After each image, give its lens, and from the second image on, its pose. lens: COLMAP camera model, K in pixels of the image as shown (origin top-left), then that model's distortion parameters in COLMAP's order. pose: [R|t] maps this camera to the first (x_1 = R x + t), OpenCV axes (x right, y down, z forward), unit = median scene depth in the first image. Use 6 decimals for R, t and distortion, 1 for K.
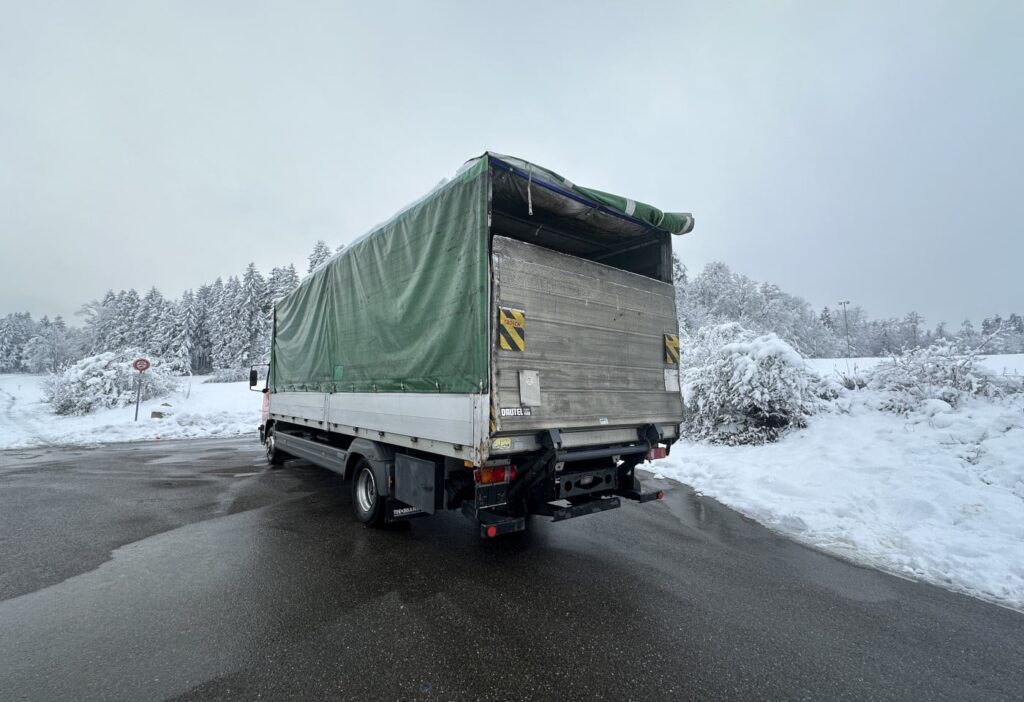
lens RADIAL K [[458.9, 0, 514.2], [0, 458.9, 345.9], [0, 0, 1]] dist [-0.025438, -0.000020]
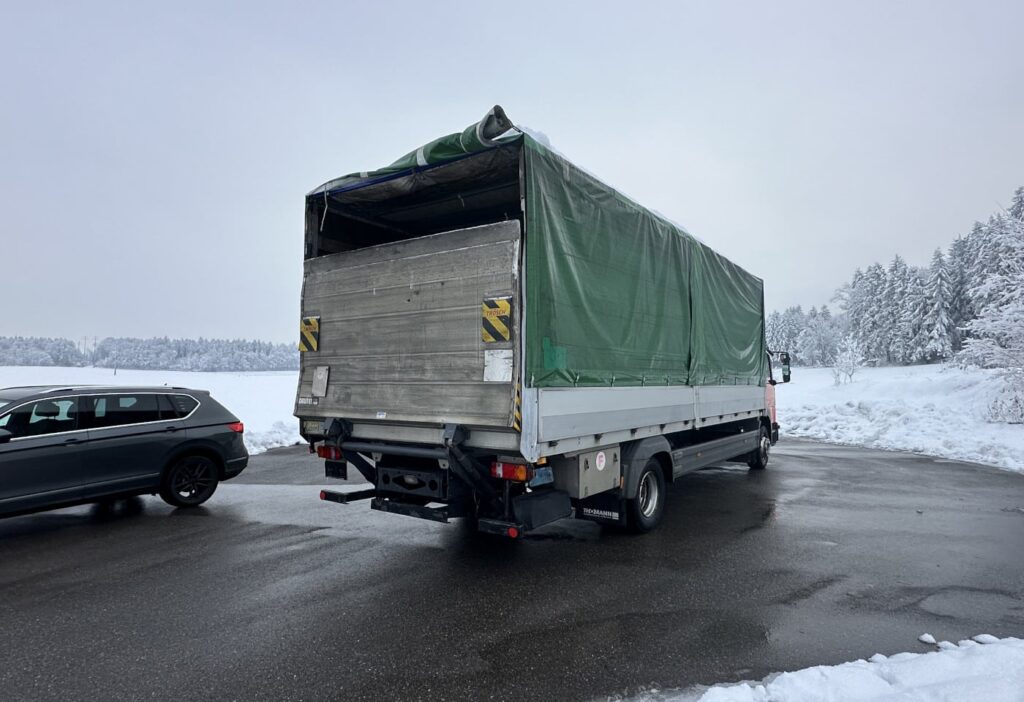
lens RADIAL K [[609.5, 0, 512.0], [0, 609.5, 351.0], [0, 0, 1]] dist [-0.020809, 0.000665]
pose [[0.262339, -0.058390, -0.963207, 1.417149], [0.103688, 0.994094, -0.032022, 0.097581], [0.959389, -0.091472, 0.266844, 0.901225]]
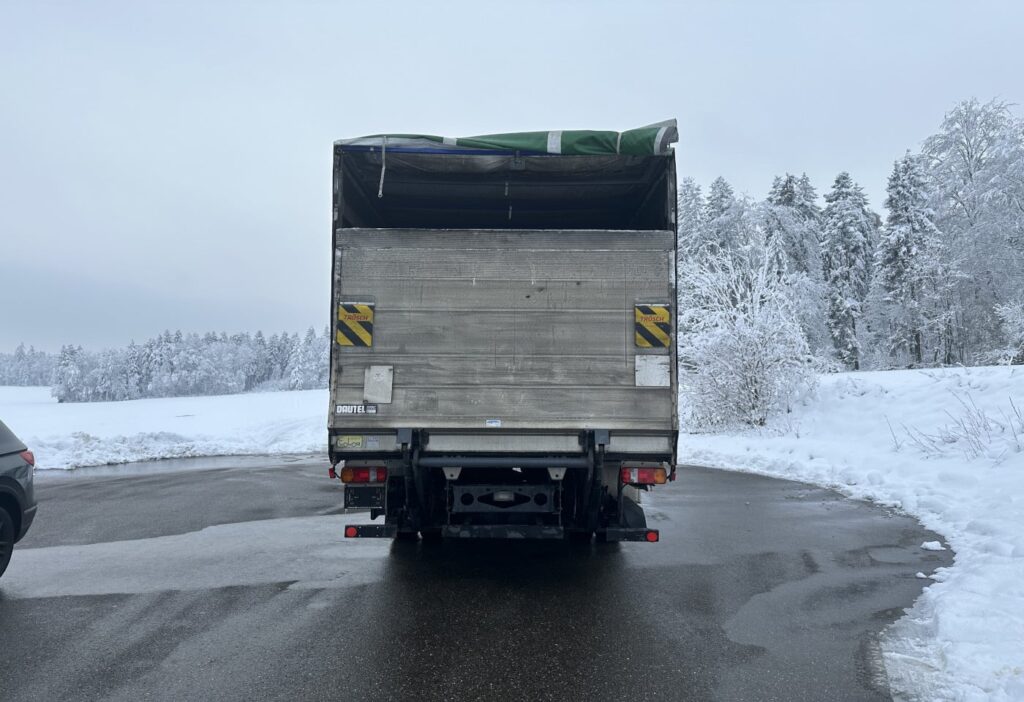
lens RADIAL K [[739.0, 0, 521.9], [0, 739.0, 347.9], [0, 0, 1]] dist [0.085855, -0.138410]
pose [[0.780195, -0.051475, -0.623414, 1.032870], [0.066733, 0.997770, 0.001130, 0.029584], [0.621966, -0.042483, 0.781891, -0.004245]]
